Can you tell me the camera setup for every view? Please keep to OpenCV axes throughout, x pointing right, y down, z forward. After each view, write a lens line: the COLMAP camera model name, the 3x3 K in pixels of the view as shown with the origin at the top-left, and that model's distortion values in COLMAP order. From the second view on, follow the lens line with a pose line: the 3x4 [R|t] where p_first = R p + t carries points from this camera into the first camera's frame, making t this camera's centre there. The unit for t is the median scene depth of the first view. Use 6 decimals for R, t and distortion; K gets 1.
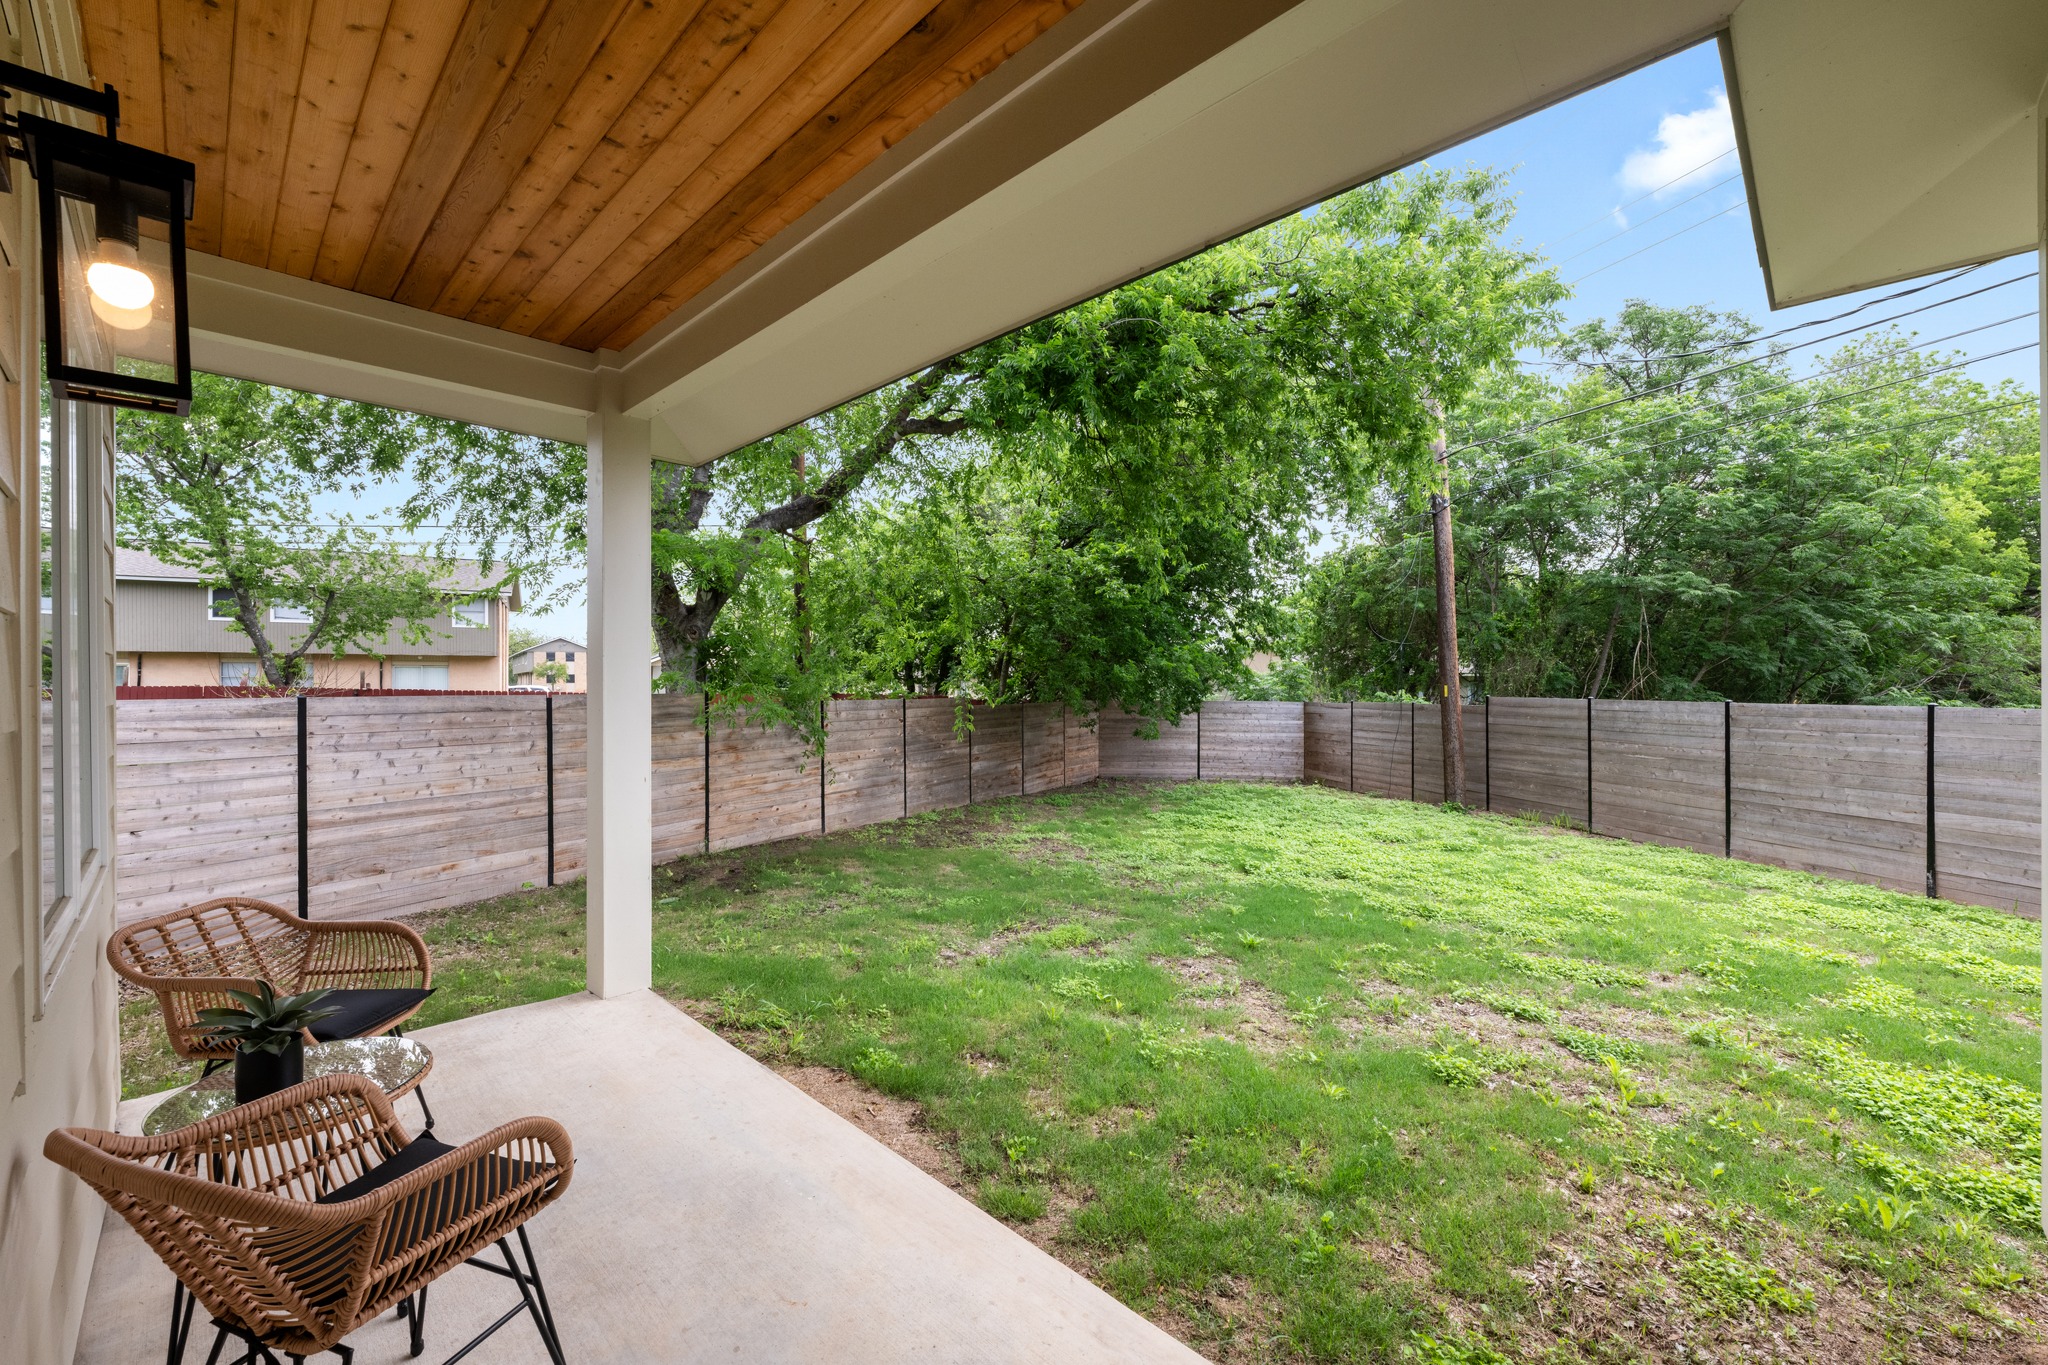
lens RADIAL K [[825.5, 0, 1021.6], [0, 825.5, 676.2], [0, 0, 1]] dist [0.000056, 0.000411]
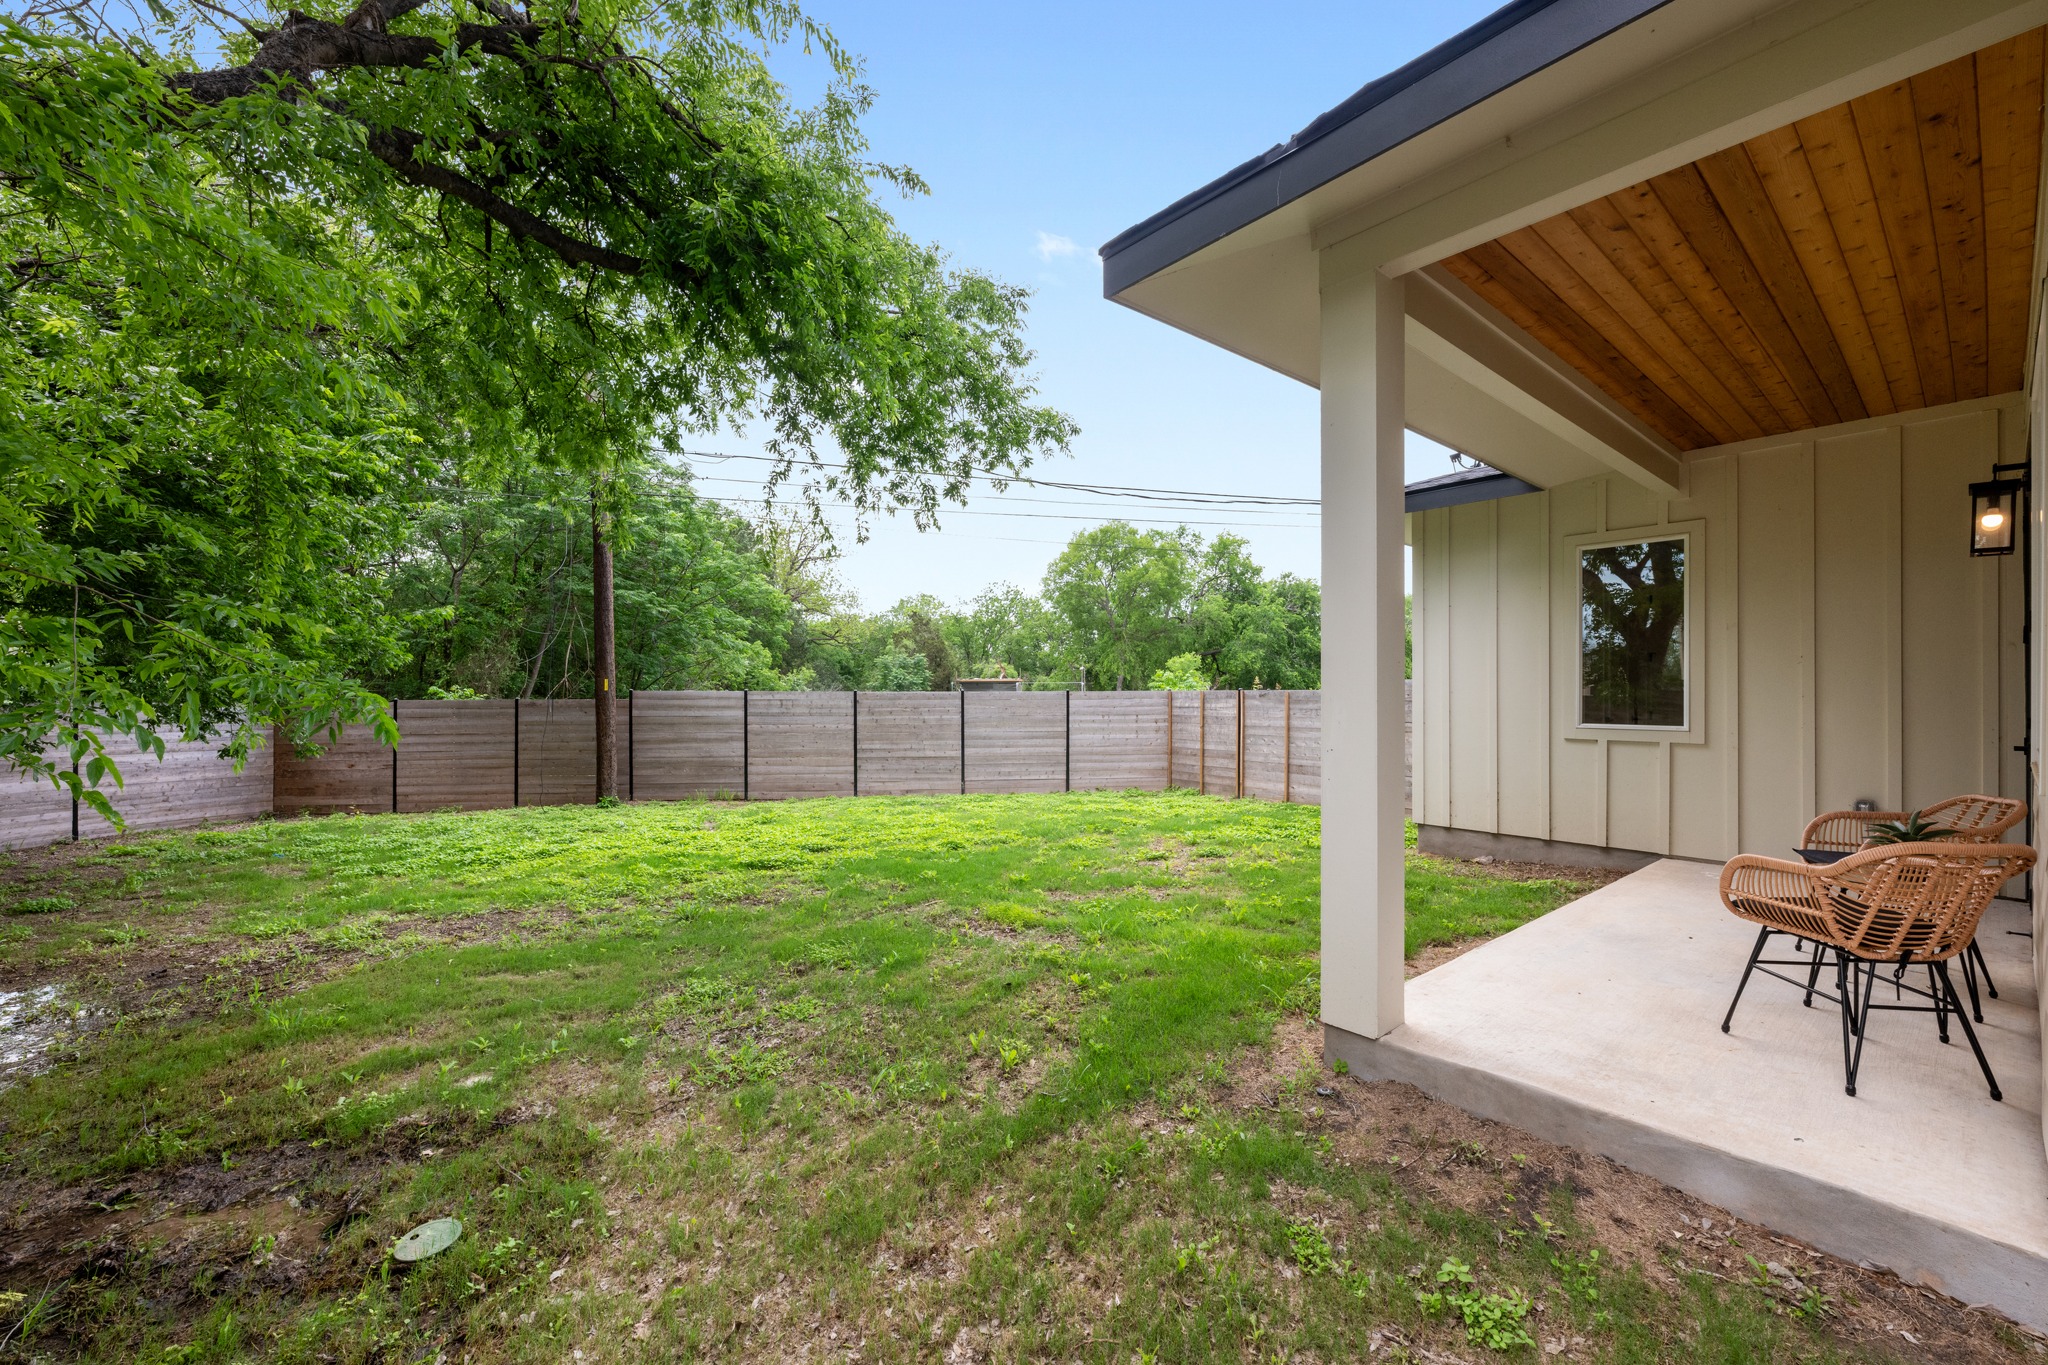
lens RADIAL K [[825.5, 0, 1029.3], [0, 825.5, 693.4], [0, 0, 1]] dist [0.000056, 0.000411]
pose [[0.098824, 0.002170, 0.995103, -0.659403], [-0.009563, 0.999954, -0.001231, 0.038763], [-0.995059, -0.009395, 0.098840, 0.624114]]
